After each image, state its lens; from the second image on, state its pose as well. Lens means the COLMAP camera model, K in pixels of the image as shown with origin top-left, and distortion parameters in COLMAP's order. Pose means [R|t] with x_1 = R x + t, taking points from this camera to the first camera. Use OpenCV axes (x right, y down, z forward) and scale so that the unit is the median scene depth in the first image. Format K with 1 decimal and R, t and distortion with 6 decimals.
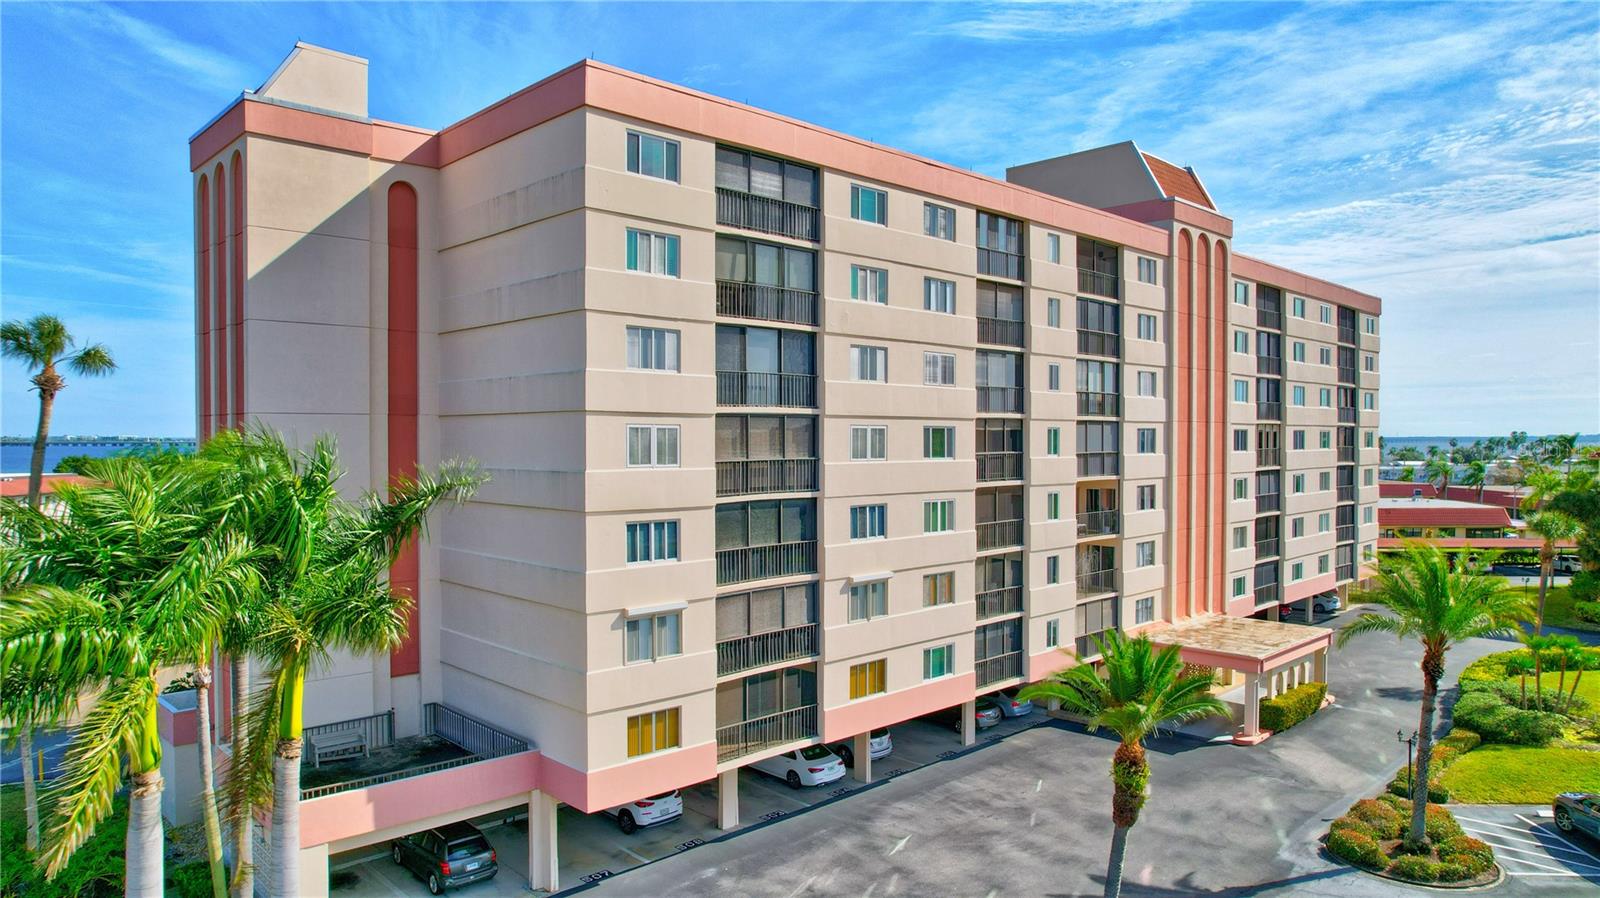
lens RADIAL K [[1024.5, 0, 804.1], [0, 1024.5, 454.0], [0, 0, 1]] dist [-0.067761, 0.054818]
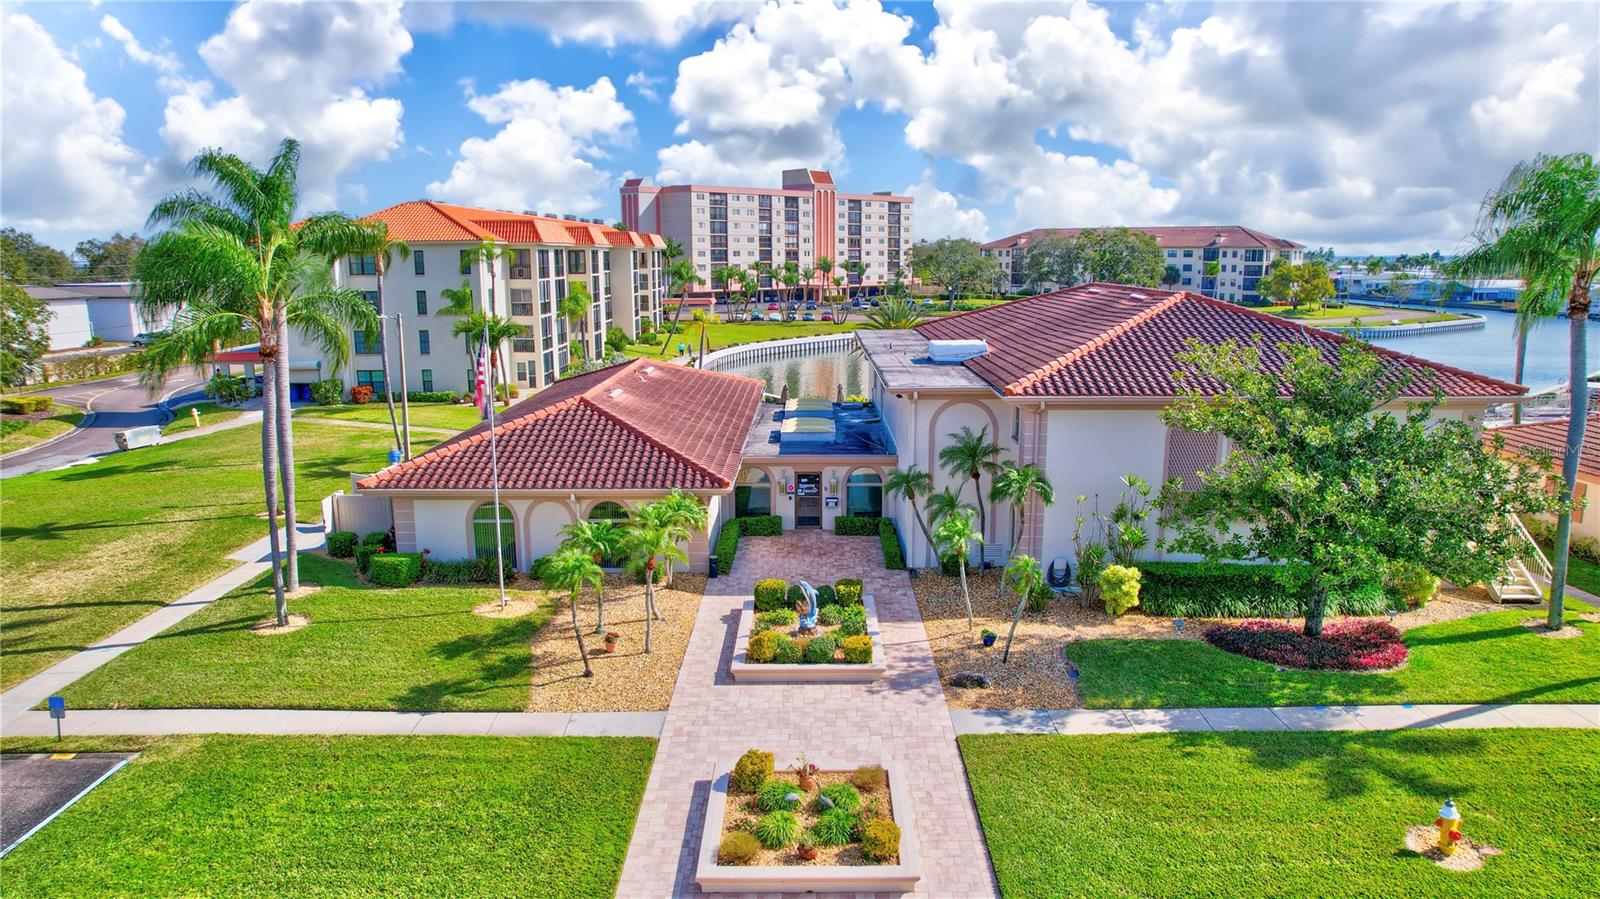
lens RADIAL K [[1024.5, 0, 804.1], [0, 1024.5, 454.5], [0, 0, 1]] dist [-0.067761, 0.054818]
pose [[0.999851, -0.006637, 0.015911, 0.314394], [0.003781, 0.984882, 0.173183, 0.168676], [-0.016820, -0.173097, 0.984761, -4.466583]]
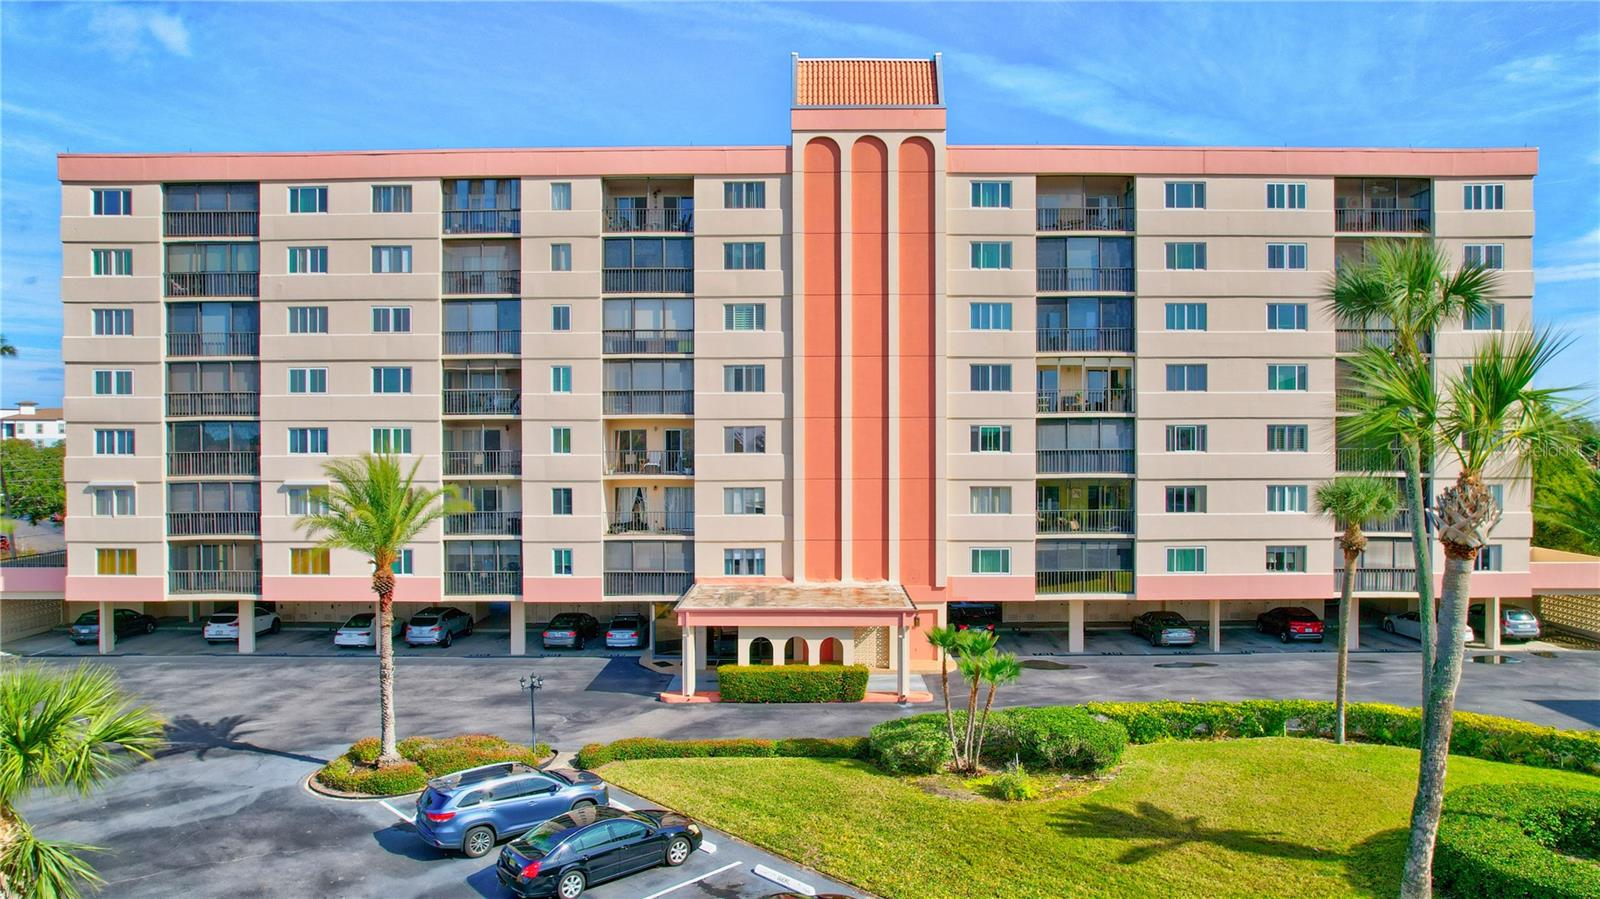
lens RADIAL K [[1024.5, 0, 804.1], [0, 1024.5, 454.5], [0, 0, 1]] dist [-0.067761, 0.054818]
pose [[0.715074, 0.007837, -0.699005, 1.296882], [-0.009825, 0.999951, 0.001160, 0.069392], [0.698980, 0.006038, 0.715116, 0.469033]]
